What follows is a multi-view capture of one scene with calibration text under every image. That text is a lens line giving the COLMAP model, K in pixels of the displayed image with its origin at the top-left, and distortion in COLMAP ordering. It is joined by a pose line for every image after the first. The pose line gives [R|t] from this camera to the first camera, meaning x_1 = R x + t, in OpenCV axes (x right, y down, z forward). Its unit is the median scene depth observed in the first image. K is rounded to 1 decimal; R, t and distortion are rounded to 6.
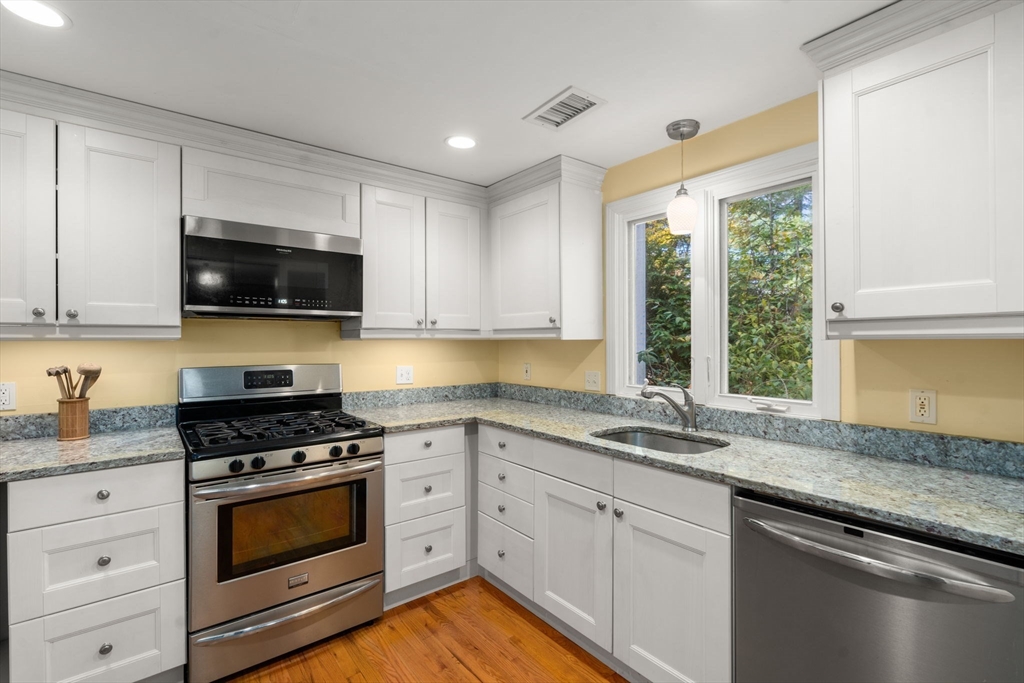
lens RADIAL K [[479.1, 0, 513.2], [0, 479.1, 339.2], [0, 0, 1]] dist [0.001019, 0.000801]
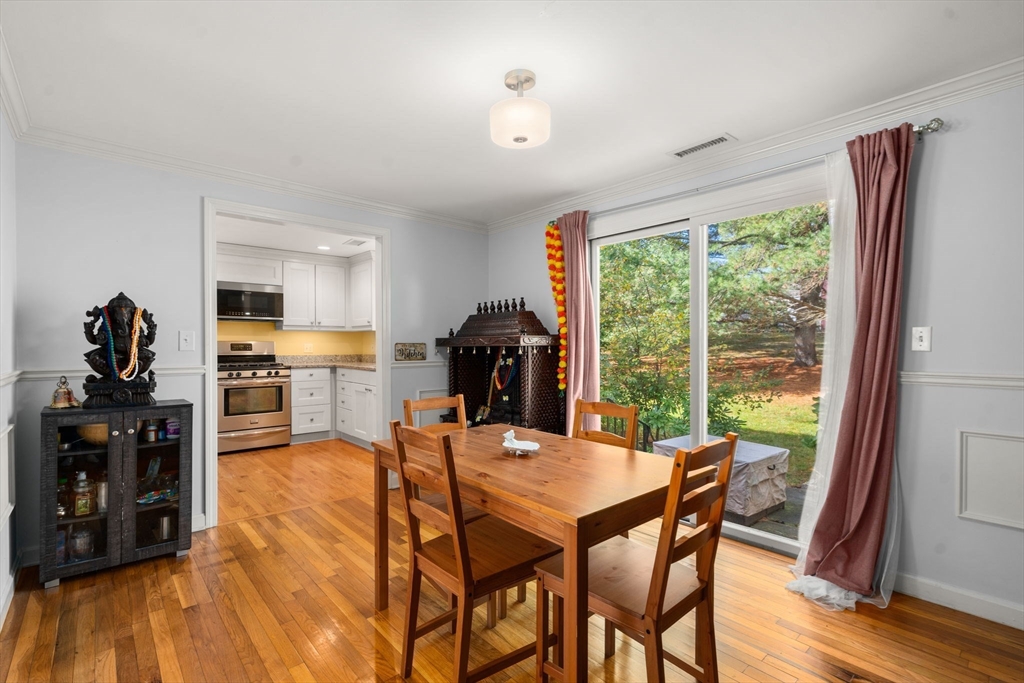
lens RADIAL K [[479.1, 0, 510.9], [0, 479.1, 352.2], [0, 0, 1]] dist [0.001019, 0.000801]
pose [[0.998595, 0.001924, 0.052953, 0.779829], [-0.002767, 0.999871, 0.015848, 0.080655], [-0.052915, -0.015972, 0.998471, -1.615462]]
